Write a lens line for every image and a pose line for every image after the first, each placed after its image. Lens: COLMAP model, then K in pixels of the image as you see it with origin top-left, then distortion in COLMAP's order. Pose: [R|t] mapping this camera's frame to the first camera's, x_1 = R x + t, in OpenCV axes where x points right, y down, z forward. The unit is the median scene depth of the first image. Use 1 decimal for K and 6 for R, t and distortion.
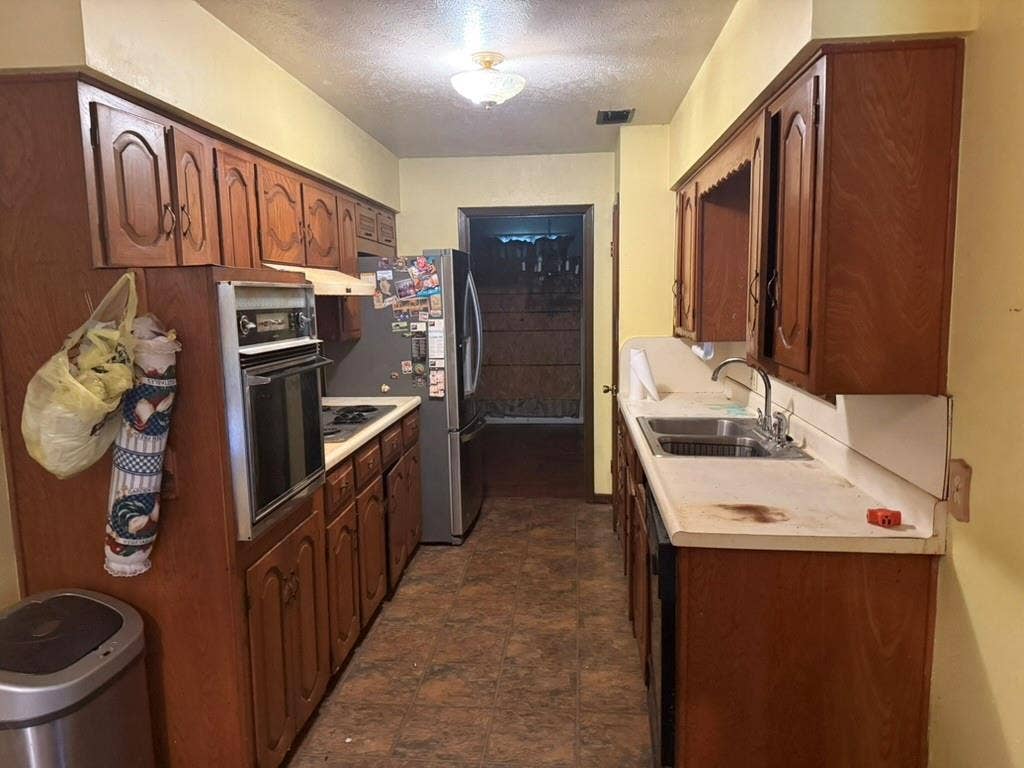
lens RADIAL K [[709.8, 0, 507.2], [0, 709.8, 378.3], [0, 0, 1]] dist [0.104289, -0.193031]
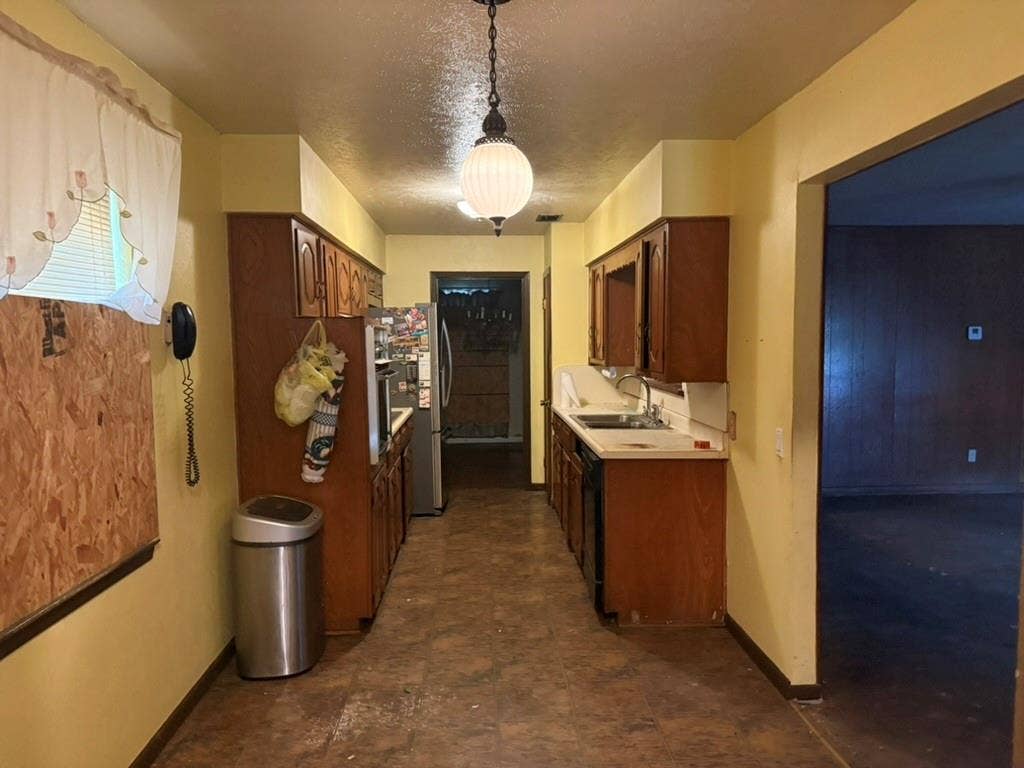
lens RADIAL K [[709.8, 0, 507.2], [0, 709.8, 378.3], [0, 0, 1]] dist [0.104289, -0.193031]
pose [[0.990708, 0.000335, 0.136003, -0.152399], [0.008005, 0.998120, -0.060768, 0.065343], [-0.135767, 0.061292, 0.988843, -0.483607]]
